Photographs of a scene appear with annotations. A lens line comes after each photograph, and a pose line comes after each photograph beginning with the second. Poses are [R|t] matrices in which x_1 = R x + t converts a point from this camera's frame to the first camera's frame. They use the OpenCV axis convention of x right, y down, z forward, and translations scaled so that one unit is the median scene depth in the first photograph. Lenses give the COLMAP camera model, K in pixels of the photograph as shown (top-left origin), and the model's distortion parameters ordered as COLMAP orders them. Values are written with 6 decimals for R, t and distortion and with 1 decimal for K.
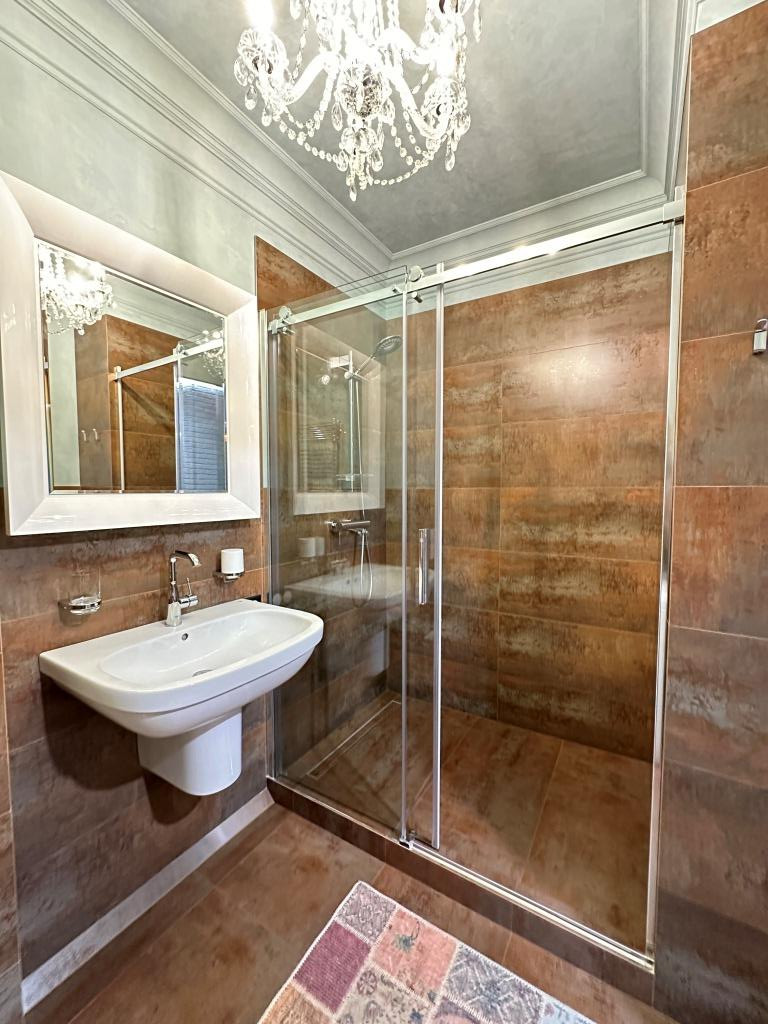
lens RADIAL K [[408.6, 0, 385.1], [0, 408.6, 511.3], [0, 0, 1]] dist [-0.004252, 0.001161]
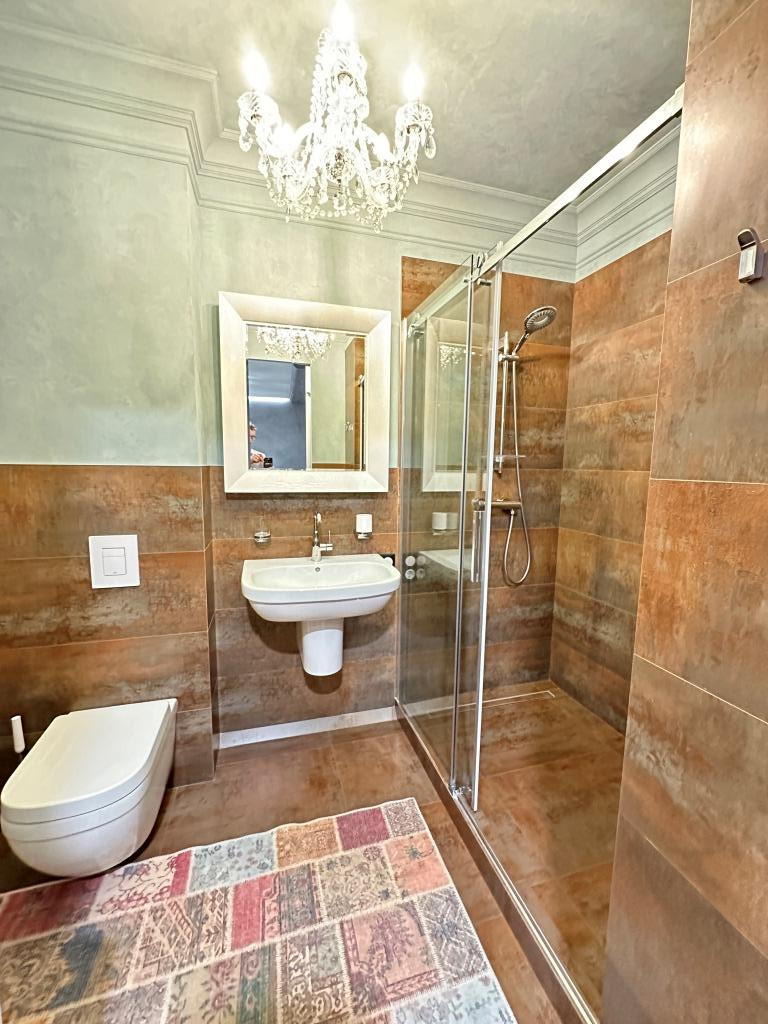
lens RADIAL K [[408.6, 0, 384.6], [0, 408.6, 511.5], [0, 0, 1]] dist [-0.004252, 0.001161]
pose [[0.745442, 0.088357, -0.660688, 0.673280], [-0.049711, 0.995785, 0.077083, -0.026437], [0.664714, -0.024618, 0.746692, 0.073094]]
